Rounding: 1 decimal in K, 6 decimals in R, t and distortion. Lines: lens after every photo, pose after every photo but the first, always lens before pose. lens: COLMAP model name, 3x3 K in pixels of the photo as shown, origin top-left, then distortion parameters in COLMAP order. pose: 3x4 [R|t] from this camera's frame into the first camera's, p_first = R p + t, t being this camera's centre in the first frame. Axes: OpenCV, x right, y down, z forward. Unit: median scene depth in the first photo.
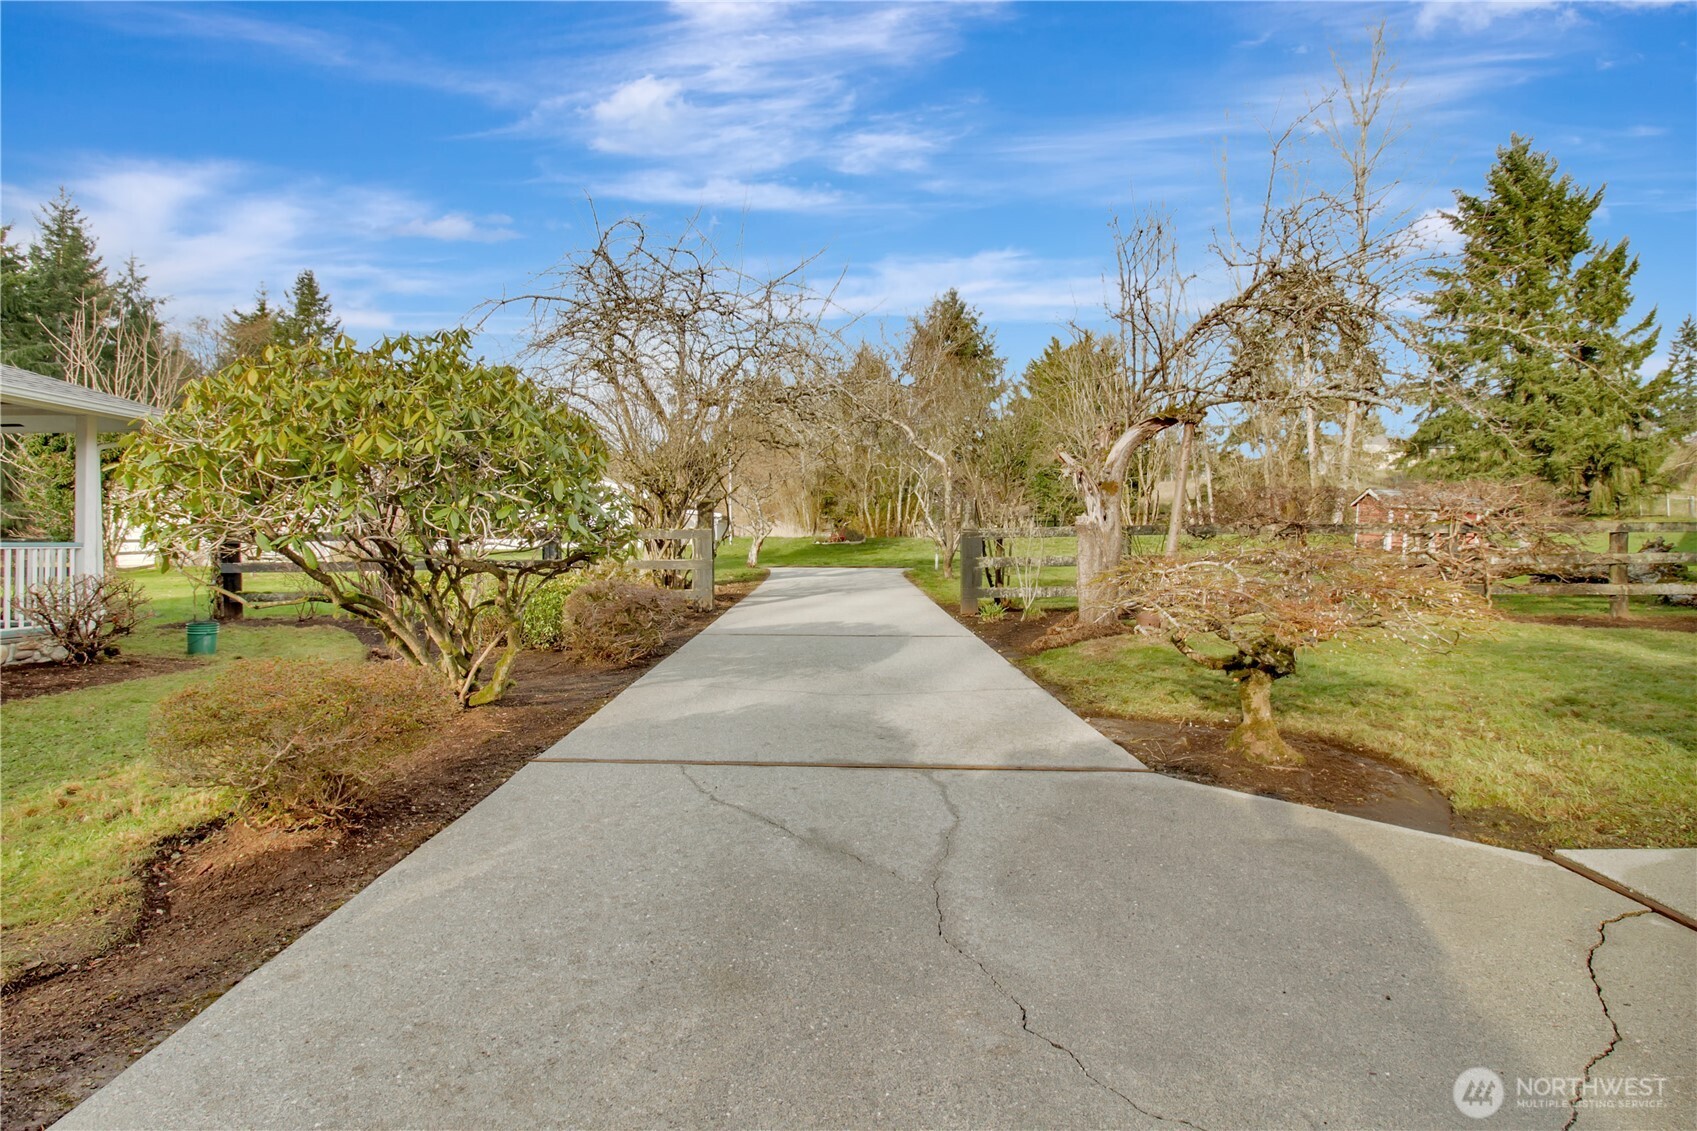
lens RADIAL K [[818.1, 0, 854.5], [0, 818.1, 551.6], [0, 0, 1]] dist [-0.015037, -0.004664]
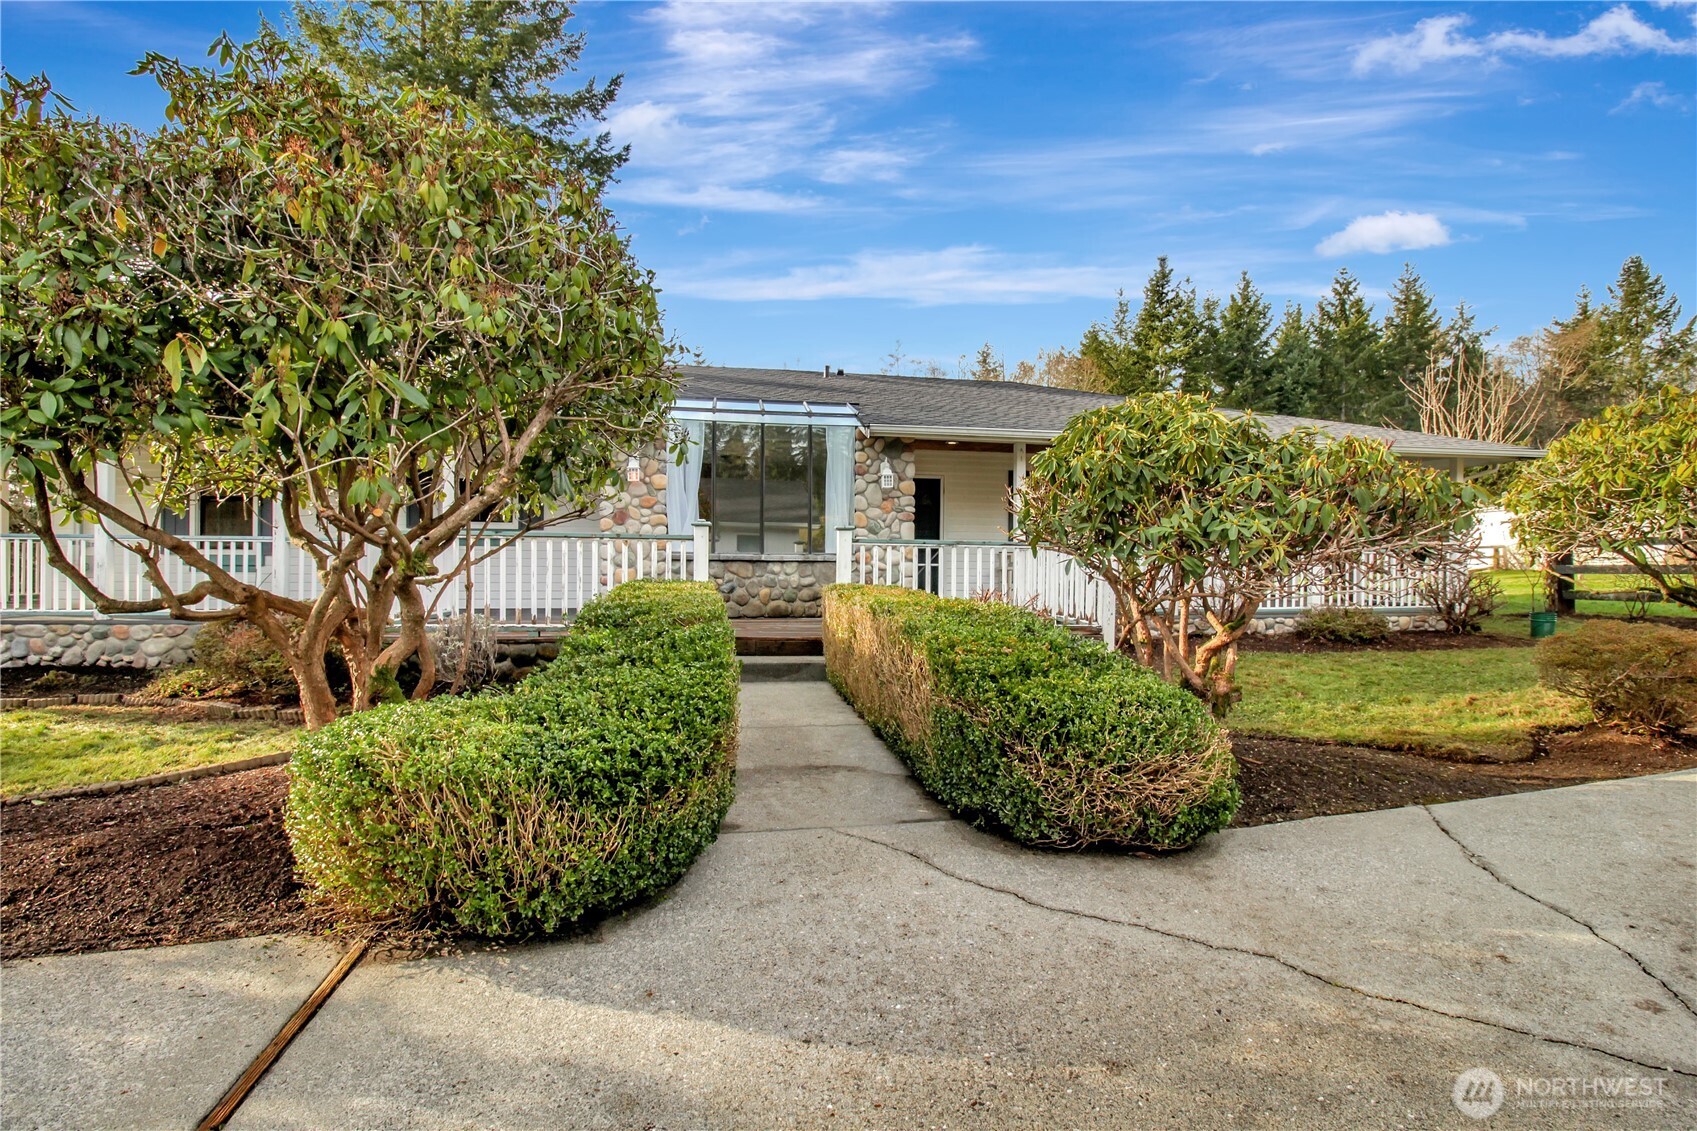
lens RADIAL K [[818.1, 0, 854.3], [0, 818.1, 552.4], [0, 0, 1]] dist [-0.015037, -0.004664]
pose [[0.202009, -0.005701, -0.979367, 0.182700], [-0.002402, 0.999977, -0.006317, 0.005857], [0.979381, 0.003628, 0.201990, -0.270820]]
